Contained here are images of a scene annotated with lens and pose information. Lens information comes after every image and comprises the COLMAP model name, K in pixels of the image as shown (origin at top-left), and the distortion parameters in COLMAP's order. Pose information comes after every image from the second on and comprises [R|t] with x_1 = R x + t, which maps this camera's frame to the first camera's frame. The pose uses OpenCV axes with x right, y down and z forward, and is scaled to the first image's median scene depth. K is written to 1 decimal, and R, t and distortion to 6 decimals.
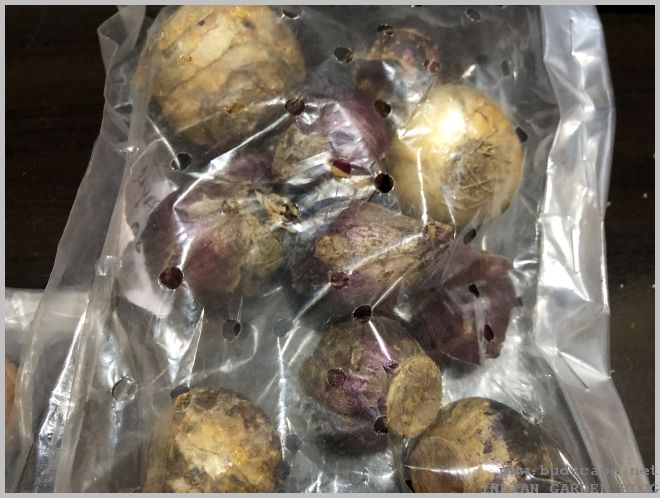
lens RADIAL K [[529.1, 0, 329.6], [0, 529.1, 249.6], [0, 0, 1]] dist [-0.031381, 0.005803]
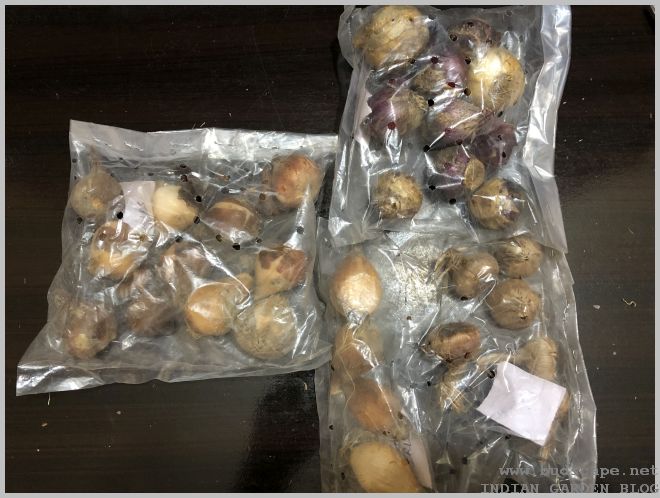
lens RADIAL K [[529.1, 0, 326.7], [0, 529.1, 242.3], [0, 0, 1]] dist [-0.031381, 0.005803]
pose [[0.999159, 0.027463, -0.030451, -0.430450], [-0.021465, 0.983019, 0.182244, 0.124841], [0.034939, -0.181437, 0.982782, -1.487617]]
